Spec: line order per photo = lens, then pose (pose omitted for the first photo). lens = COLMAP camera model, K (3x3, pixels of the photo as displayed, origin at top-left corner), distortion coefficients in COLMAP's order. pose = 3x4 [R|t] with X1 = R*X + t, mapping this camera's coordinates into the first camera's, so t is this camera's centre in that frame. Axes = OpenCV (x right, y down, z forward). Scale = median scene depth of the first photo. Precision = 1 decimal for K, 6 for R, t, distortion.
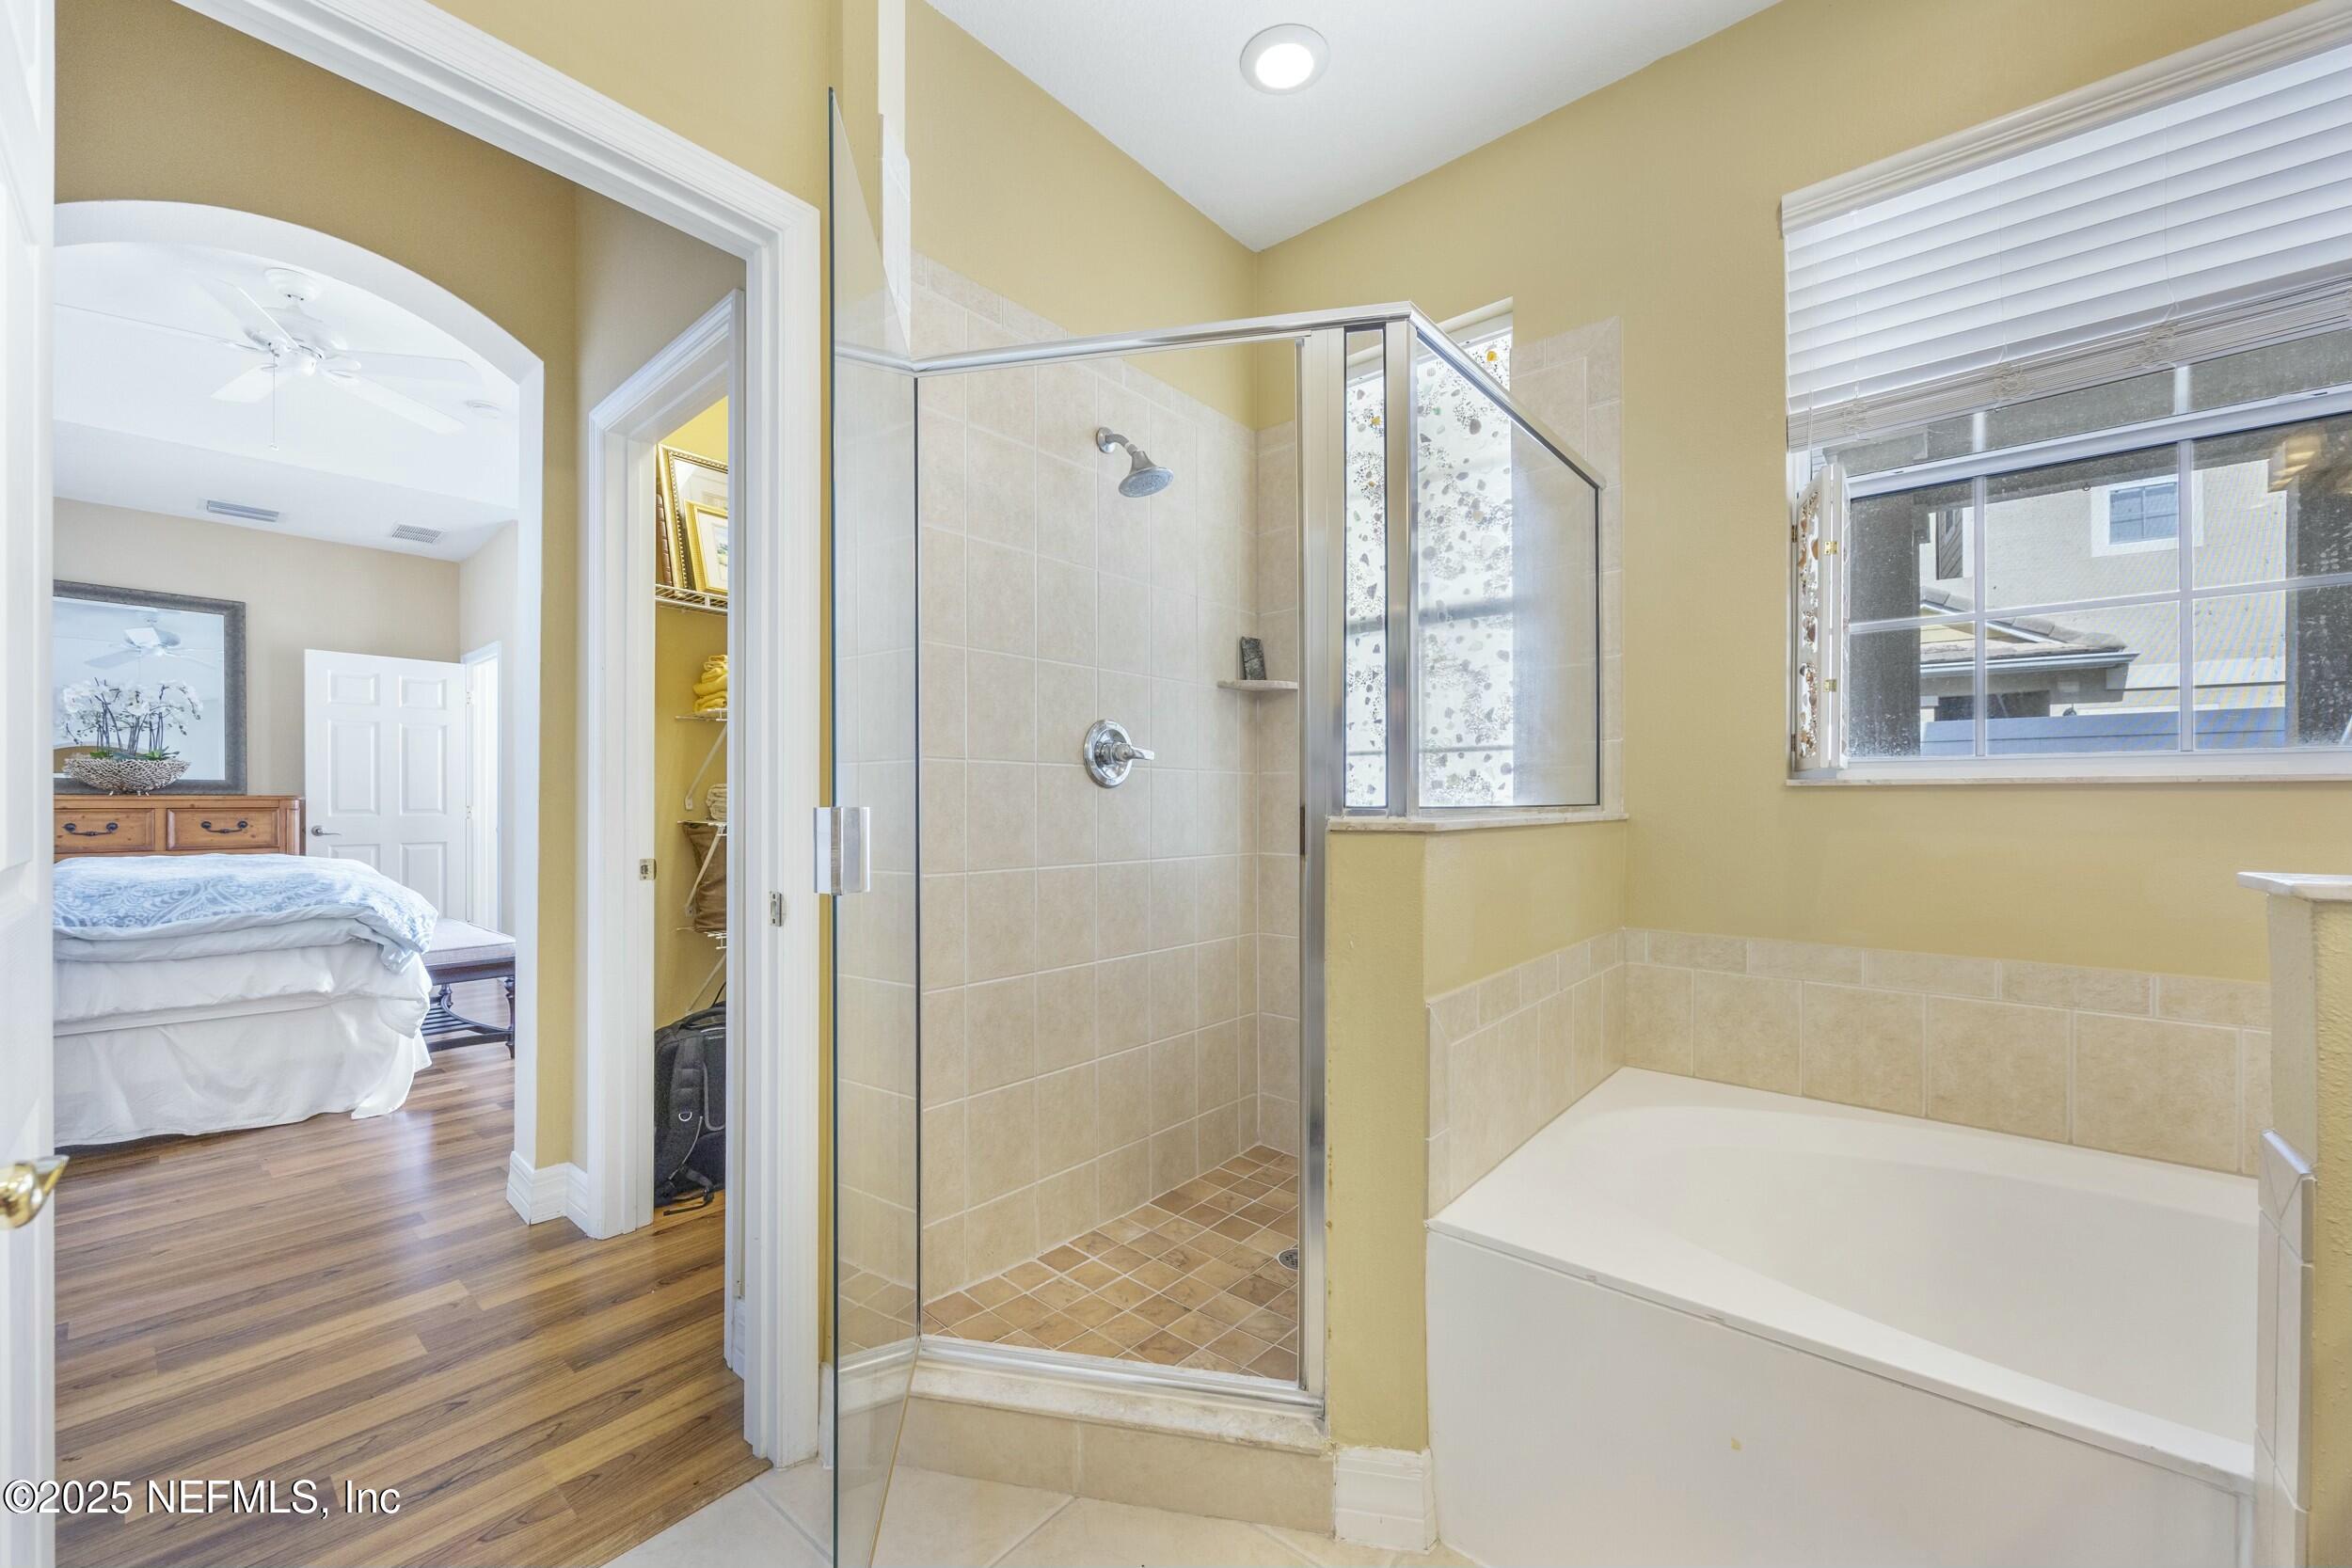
lens RADIAL K [[904.2, 0, 1162.7], [0, 904.2, 790.4], [0, 0, 1]] dist [-0.001252, 0.000904]
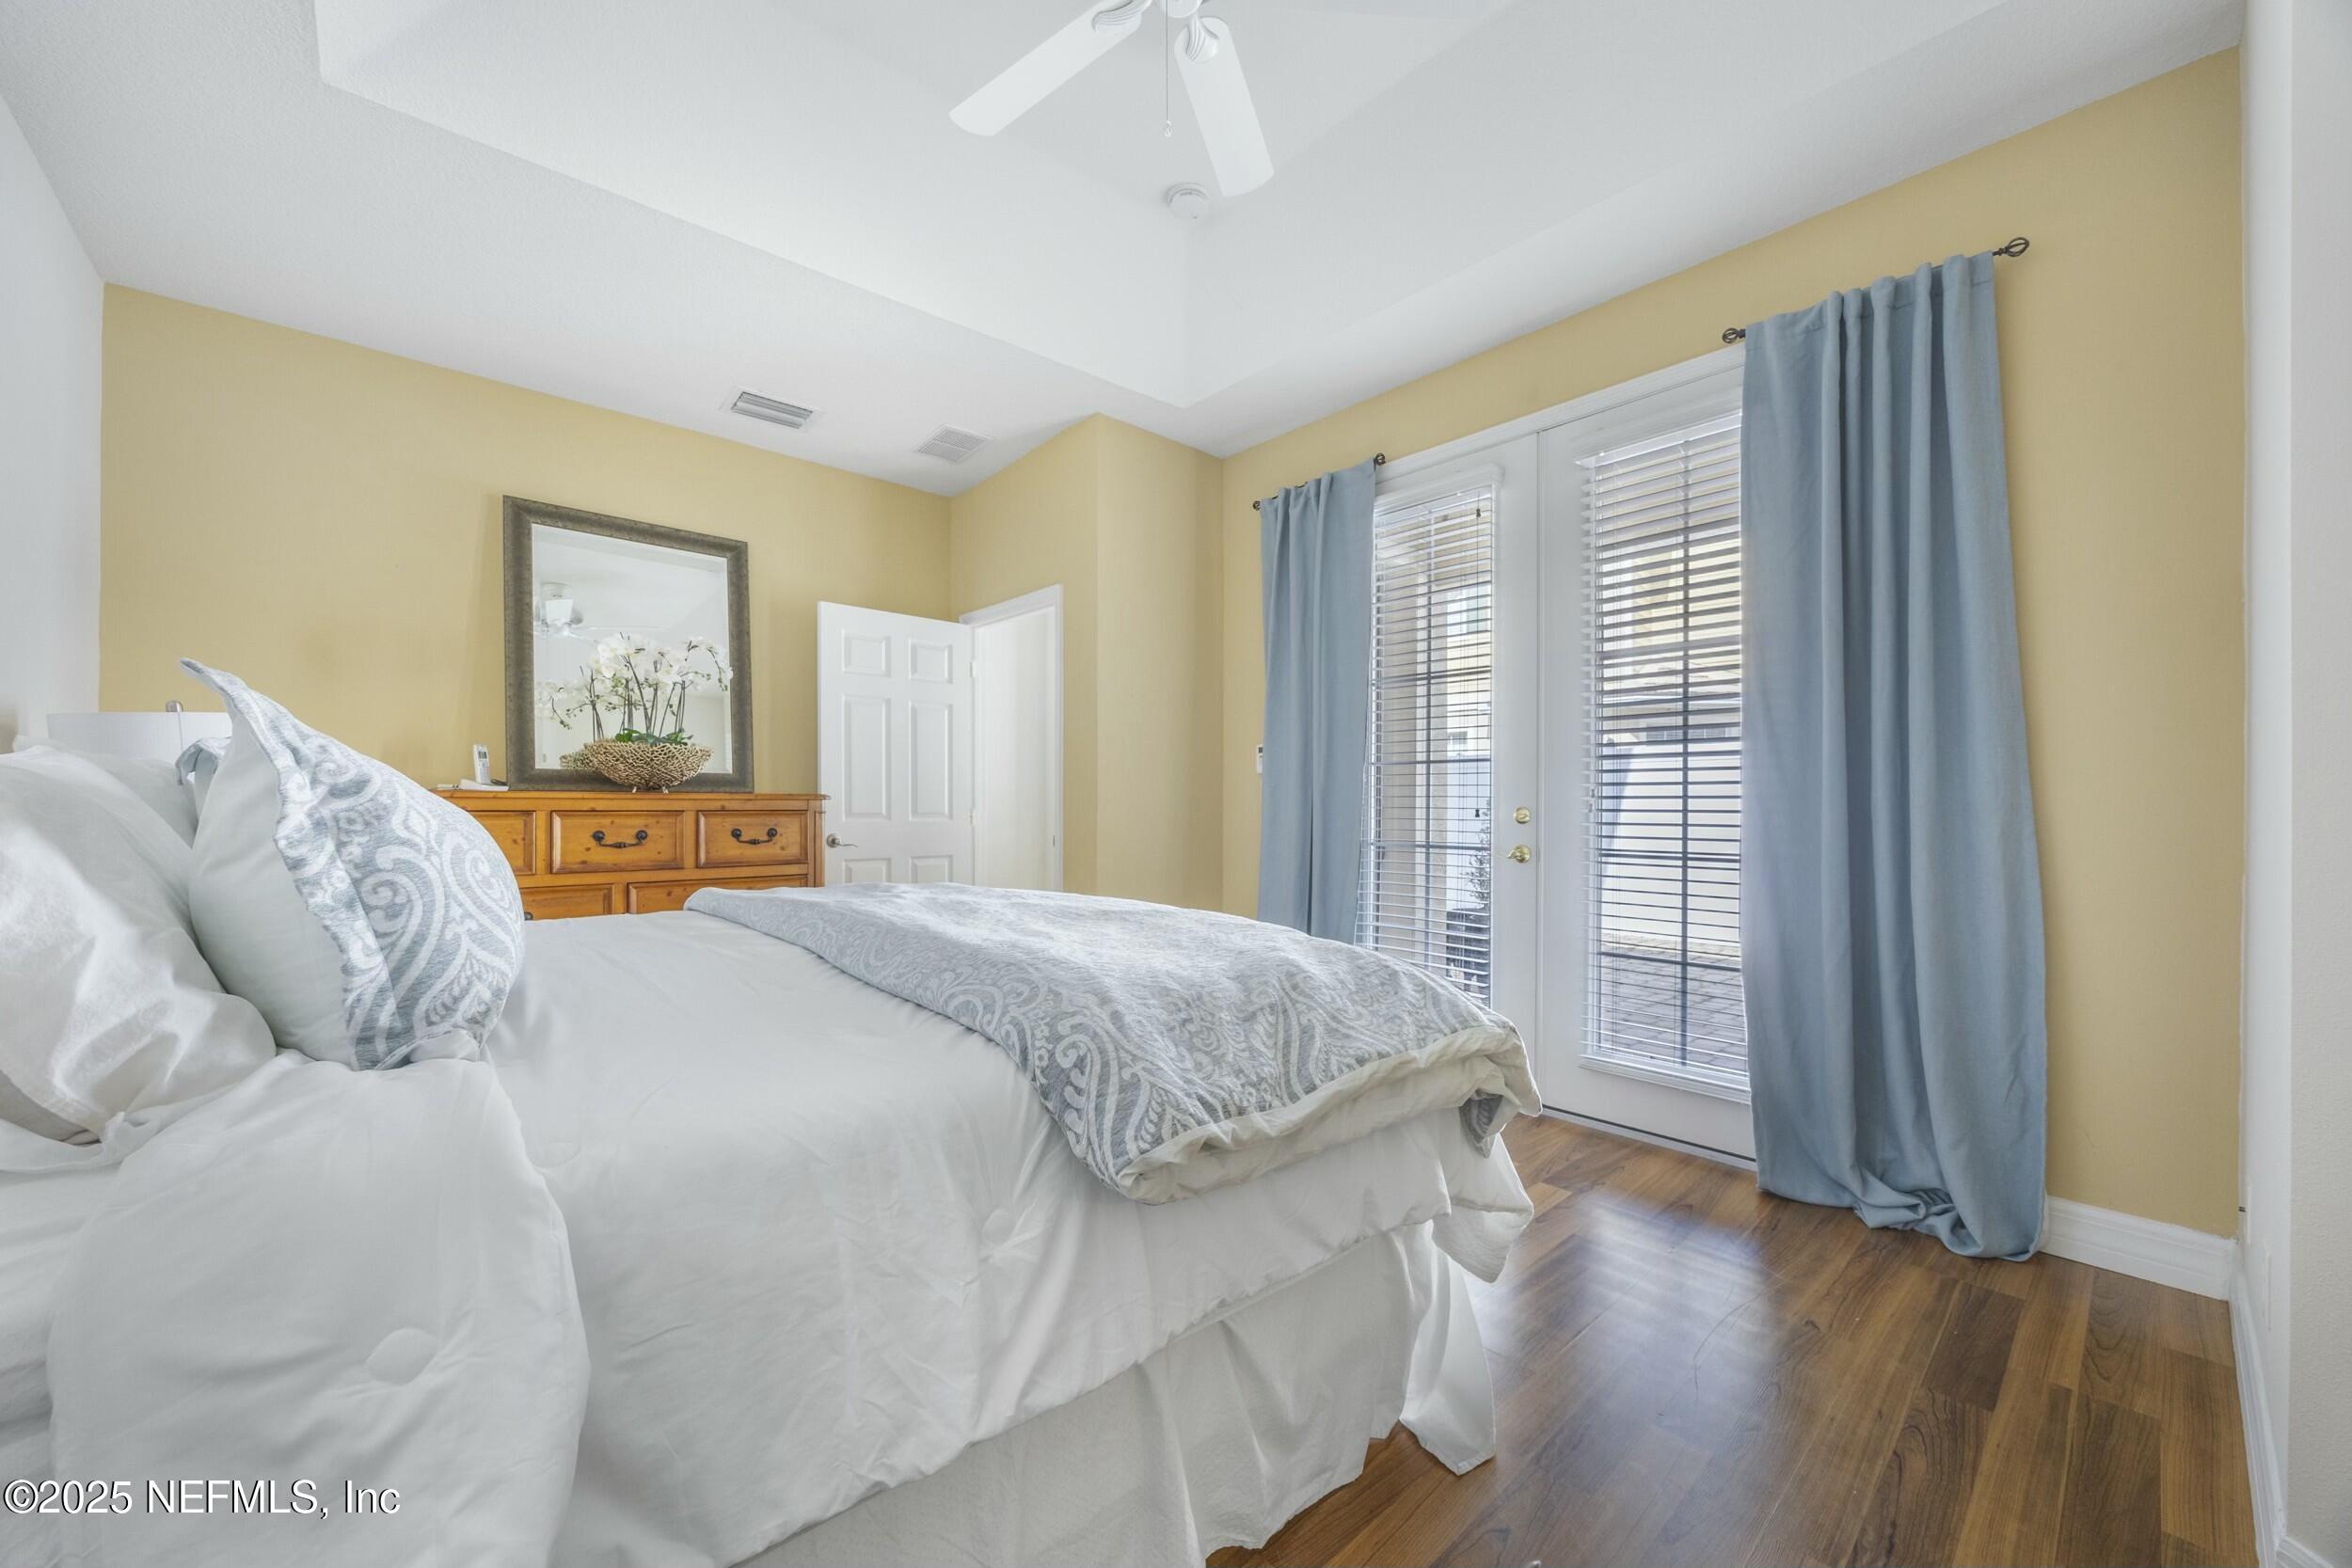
lens RADIAL K [[904.2, 0, 1193.8], [0, 904.2, 798.1], [0, 0, 1]] dist [-0.001252, 0.000904]
pose [[0.991902, 0.001675, -0.126996, -0.554247], [-0.001348, 0.999996, 0.002660, 0.006461], [0.127000, -0.002467, 0.991900, 0.294885]]
